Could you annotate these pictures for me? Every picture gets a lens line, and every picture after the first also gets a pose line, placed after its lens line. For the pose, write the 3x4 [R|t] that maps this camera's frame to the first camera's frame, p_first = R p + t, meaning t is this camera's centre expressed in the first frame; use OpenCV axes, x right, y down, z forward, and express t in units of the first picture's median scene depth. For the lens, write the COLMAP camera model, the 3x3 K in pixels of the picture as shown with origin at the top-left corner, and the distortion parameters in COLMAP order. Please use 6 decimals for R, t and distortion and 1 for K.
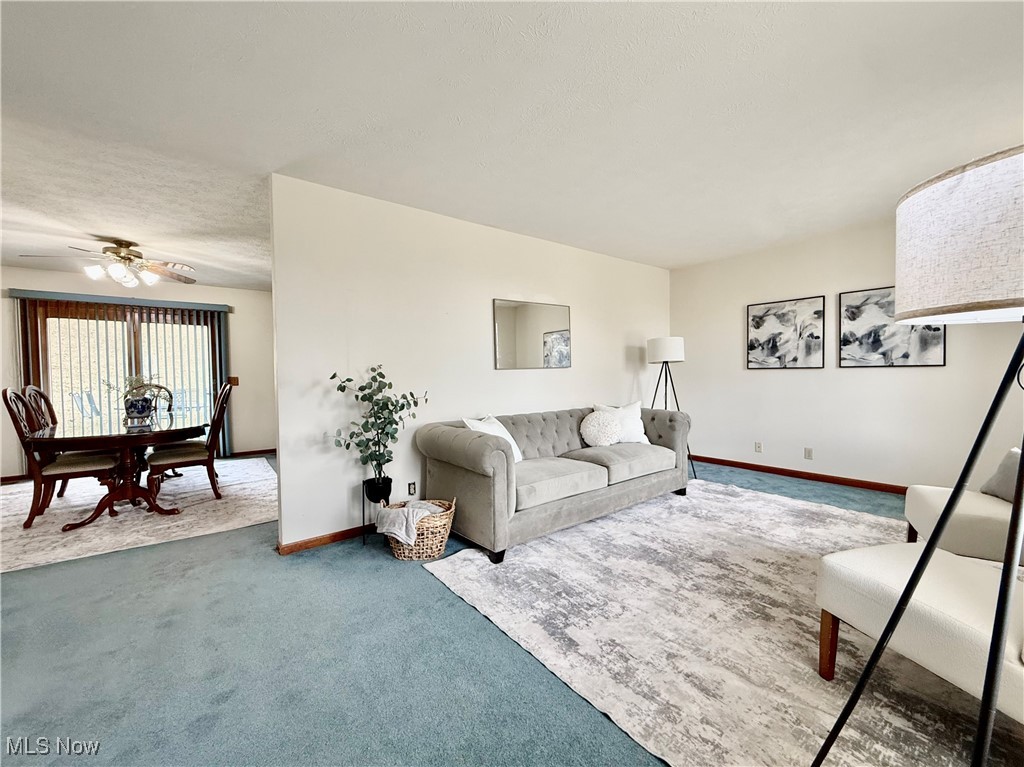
lens RADIAL K [[412.2, 0, 512.0], [0, 412.2, 383.5], [0, 0, 1]] dist [0.000360, -0.000081]
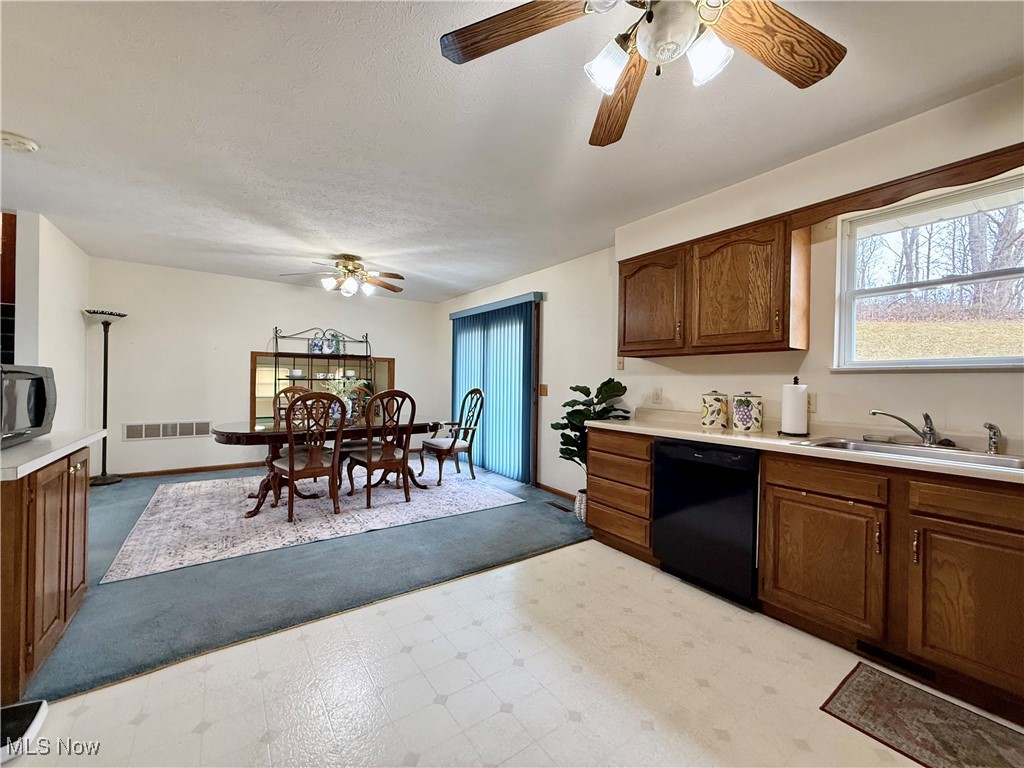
lens RADIAL K [[408.0, 0, 510.1], [0, 408.0, 381.9], [0, 0, 1]] dist [-0.000876, -0.000226]
pose [[-0.046296, 0.019280, -0.998742, 0.121317], [-0.040378, 0.998960, 0.021156, -0.051348], [0.998111, 0.041307, -0.045469, 1.455745]]
